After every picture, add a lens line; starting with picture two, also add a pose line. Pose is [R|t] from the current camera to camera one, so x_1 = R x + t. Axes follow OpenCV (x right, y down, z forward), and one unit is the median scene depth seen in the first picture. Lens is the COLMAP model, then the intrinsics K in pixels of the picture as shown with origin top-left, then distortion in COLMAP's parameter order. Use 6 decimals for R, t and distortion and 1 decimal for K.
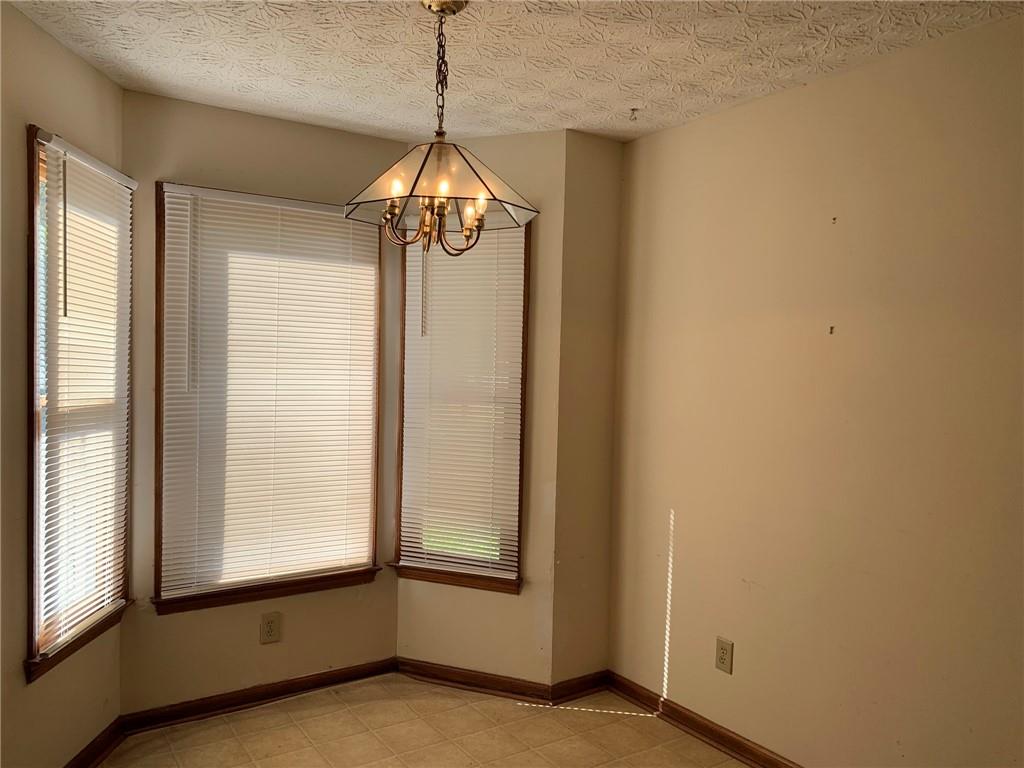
lens RADIAL K [[790.1, 0, 537.9], [0, 790.1, 391.8], [0, 0, 1]] dist [0.053943, -0.066234]
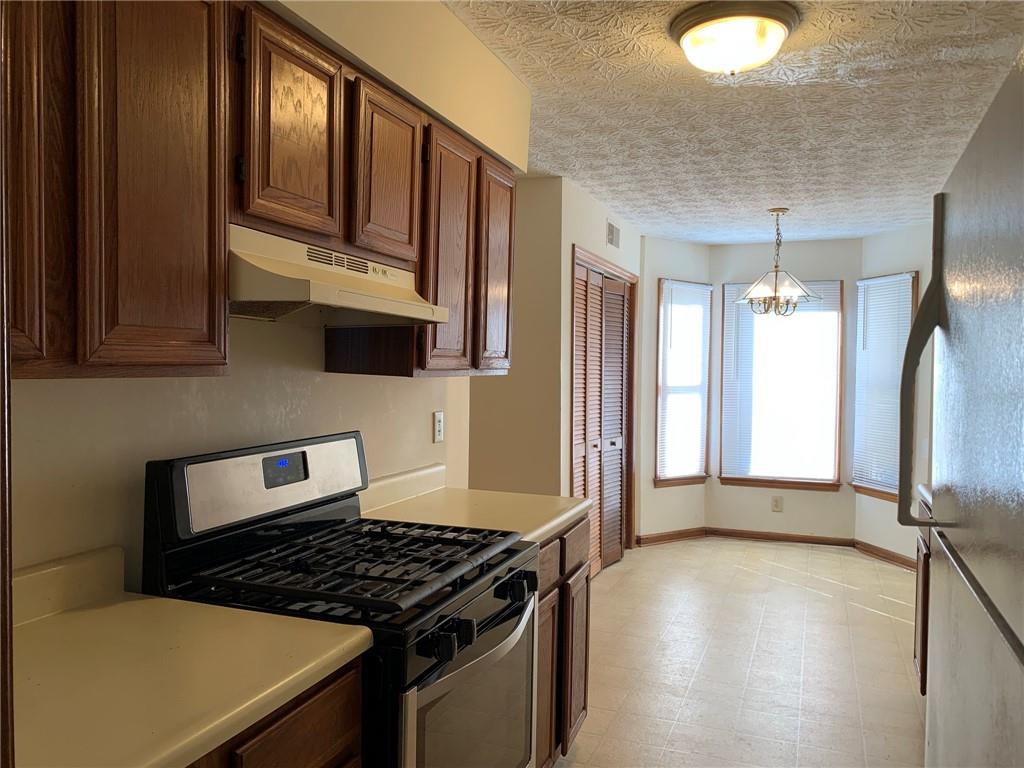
lens RADIAL K [[790.1, 0, 505.8], [0, 790.1, 397.8], [0, 0, 1]] dist [0.053943, -0.066234]
pose [[0.567727, 0.012553, -0.823121, 0.872350], [-0.023197, 0.999731, -0.000753, 0.055887], [0.822890, 0.019522, 0.567865, -0.637866]]
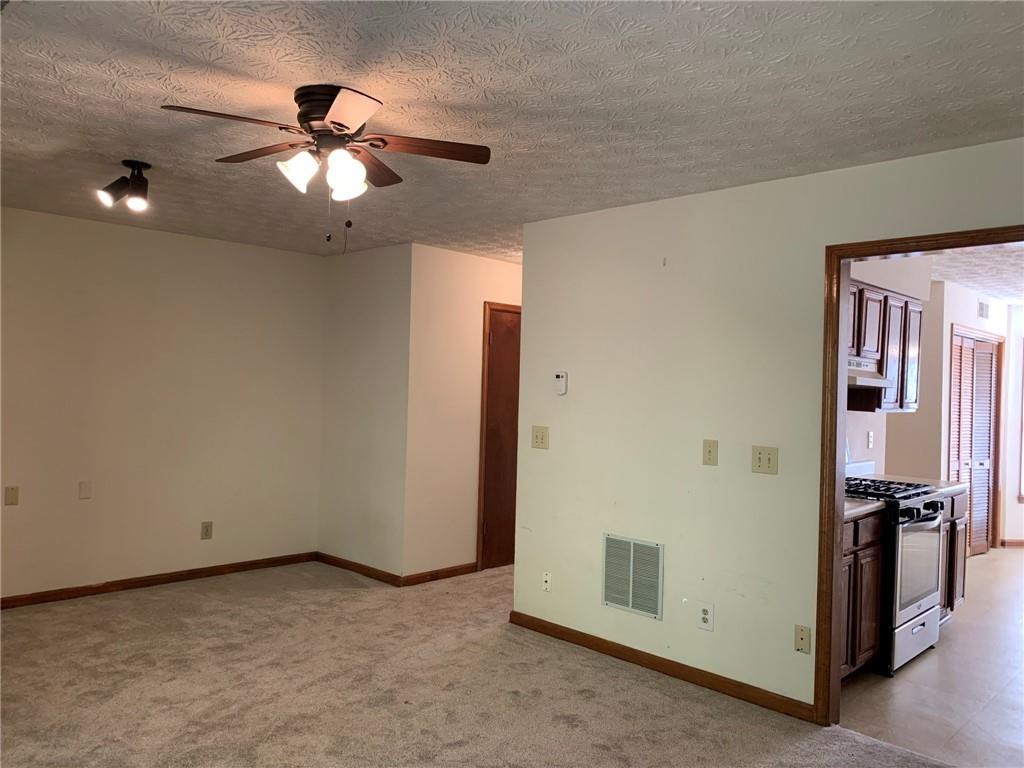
lens RADIAL K [[790.1, 0, 513.2], [0, 790.1, 387.3], [0, 0, 1]] dist [0.053943, -0.066234]
pose [[0.208671, -0.019571, -0.977790, 1.550176], [-0.058282, 0.997774, -0.032409, 0.079324], [0.976248, 0.063751, 0.207066, -1.263226]]
